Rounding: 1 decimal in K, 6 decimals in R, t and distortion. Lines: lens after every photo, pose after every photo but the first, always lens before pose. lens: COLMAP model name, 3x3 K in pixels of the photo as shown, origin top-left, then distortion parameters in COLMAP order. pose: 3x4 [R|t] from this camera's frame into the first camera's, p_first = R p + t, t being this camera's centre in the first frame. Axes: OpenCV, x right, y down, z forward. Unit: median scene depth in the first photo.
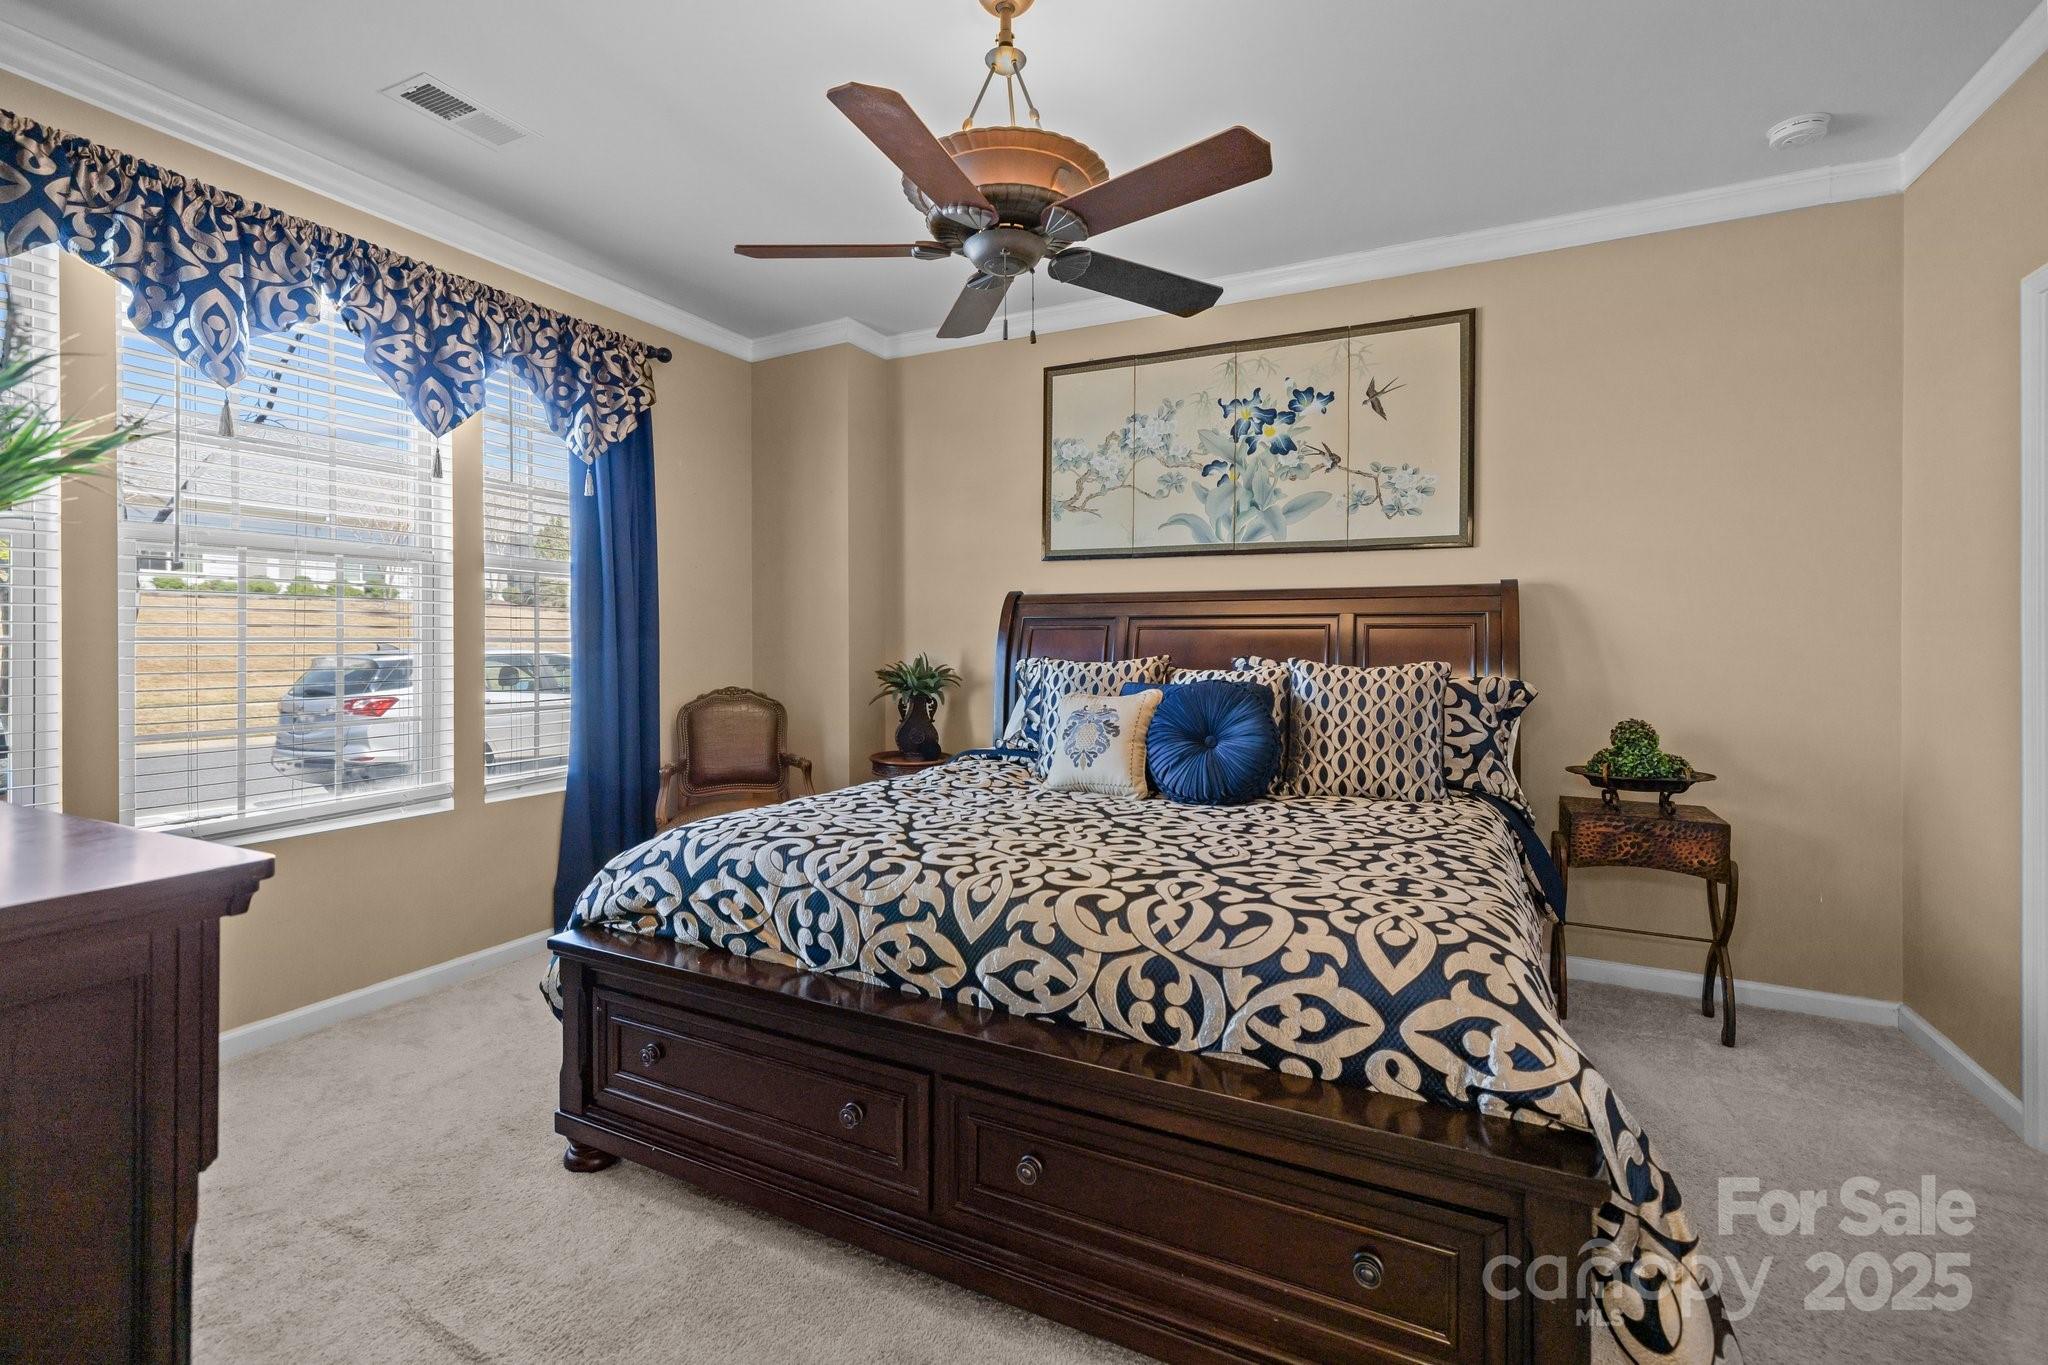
lens RADIAL K [[872.9, 0, 1002.7], [0, 872.9, 640.0], [0, 0, 1]] dist [-0.001938, -0.000503]
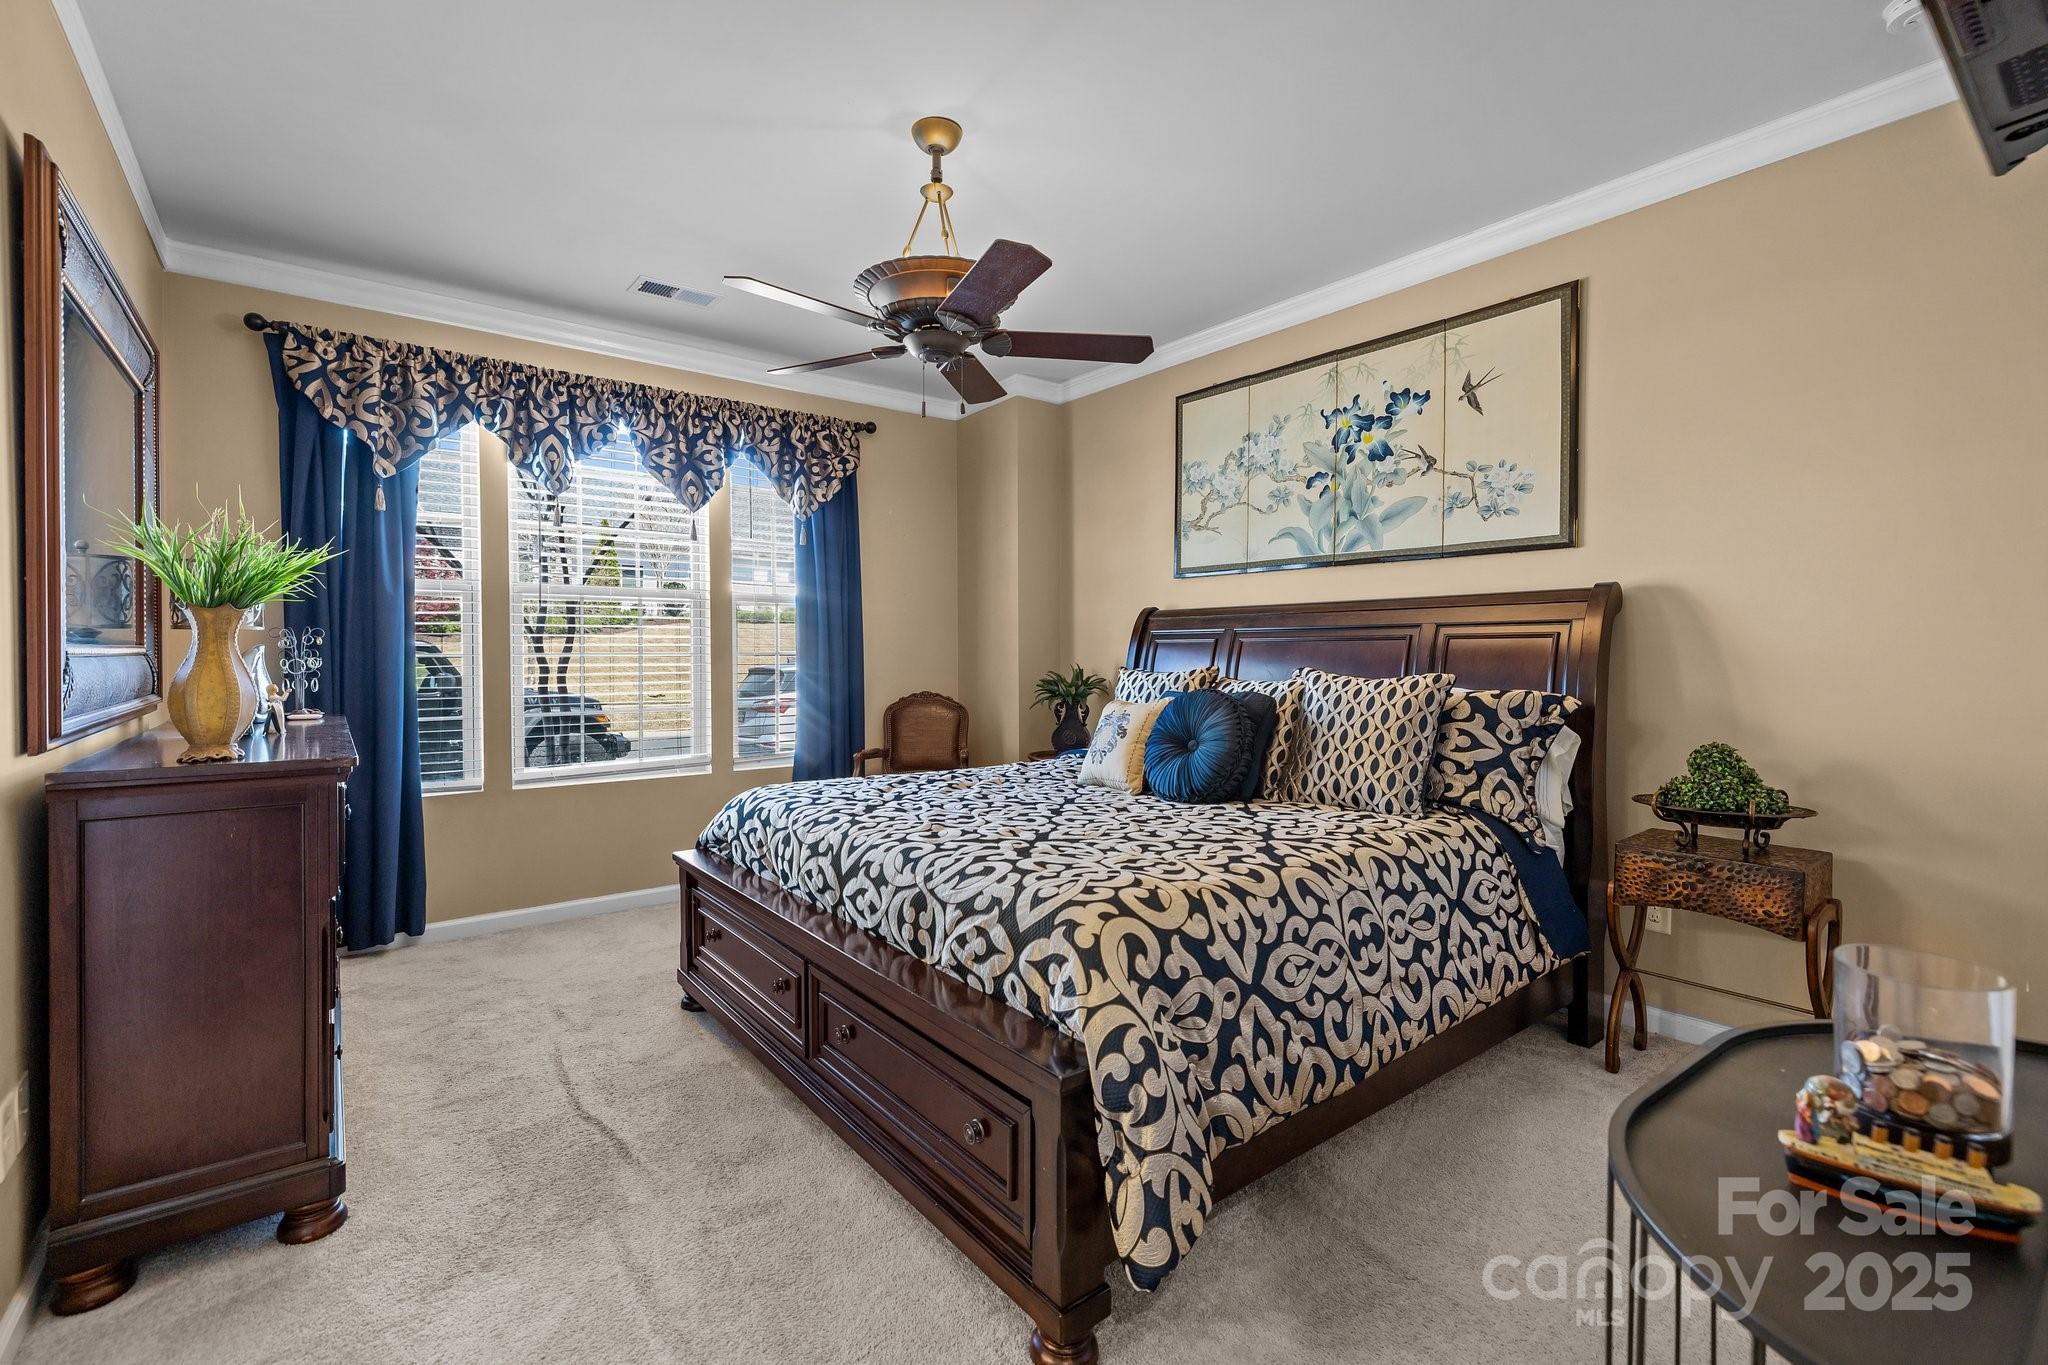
lens RADIAL K [[862.7, 0, 1006.6], [0, 862.7, 663.6], [0, 0, 1]] dist [0.000156, -0.000353]
pose [[0.902882, 0.001933, -0.429884, 0.389556], [0.003722, 0.999917, 0.012314, 0.000173], [0.429873, -0.012718, 0.902800, -0.055392]]
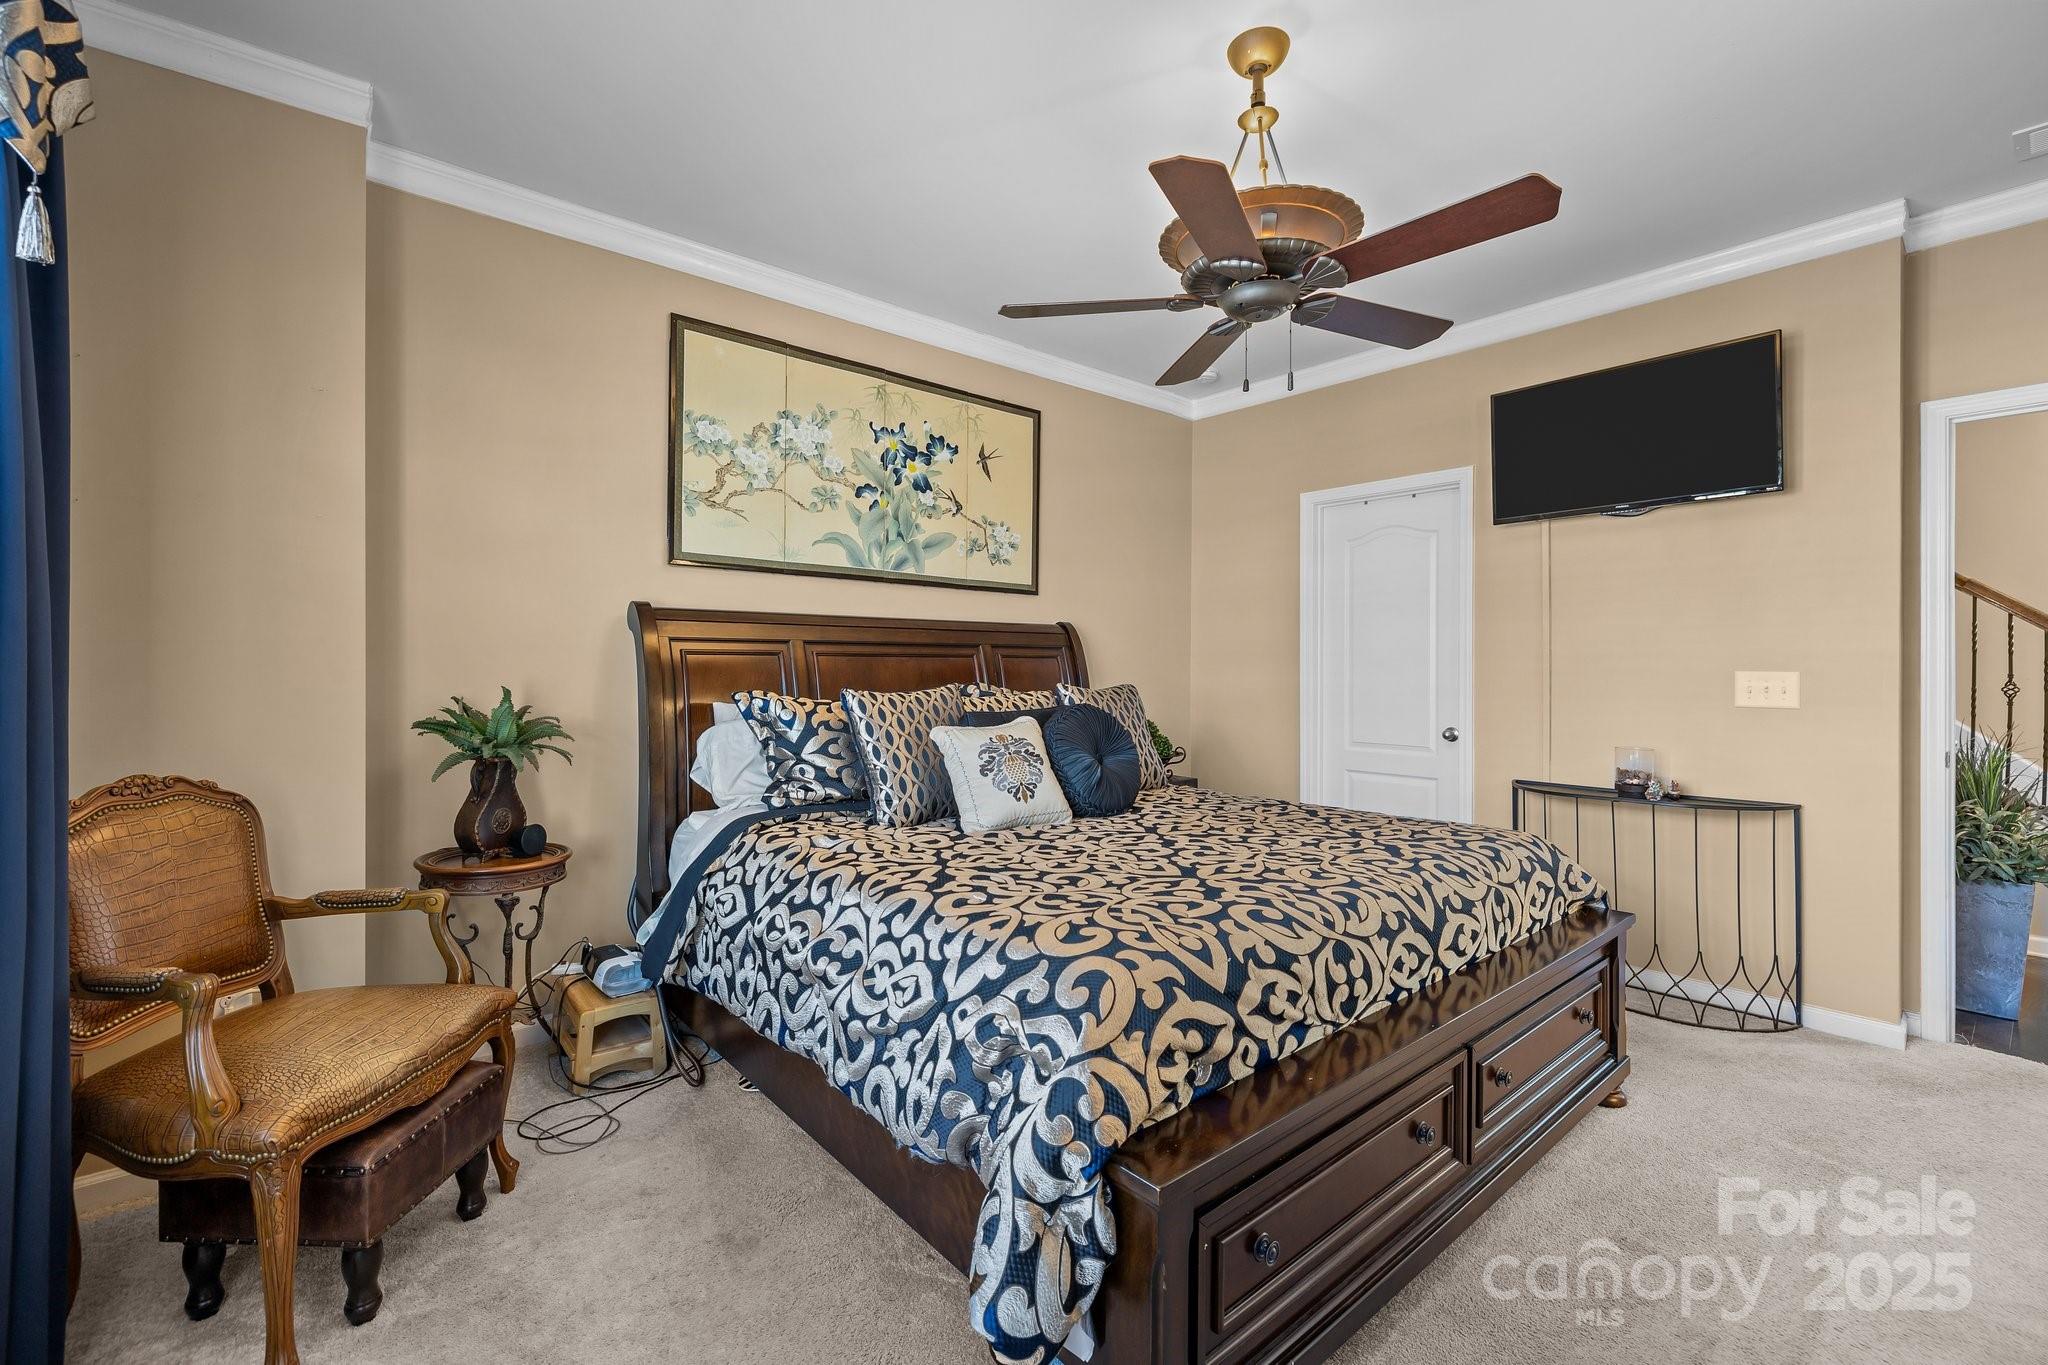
lens RADIAL K [[883.0, 0, 988.4], [0, 883.0, 664.4], [0, 0, 1]] dist [0.000081, -0.000051]
pose [[0.405974, 0.000801, 0.913884, -0.680085], [-0.001755, 0.999998, -0.000096, -0.003826], [-0.913883, -0.001565, 0.405974, 0.532318]]
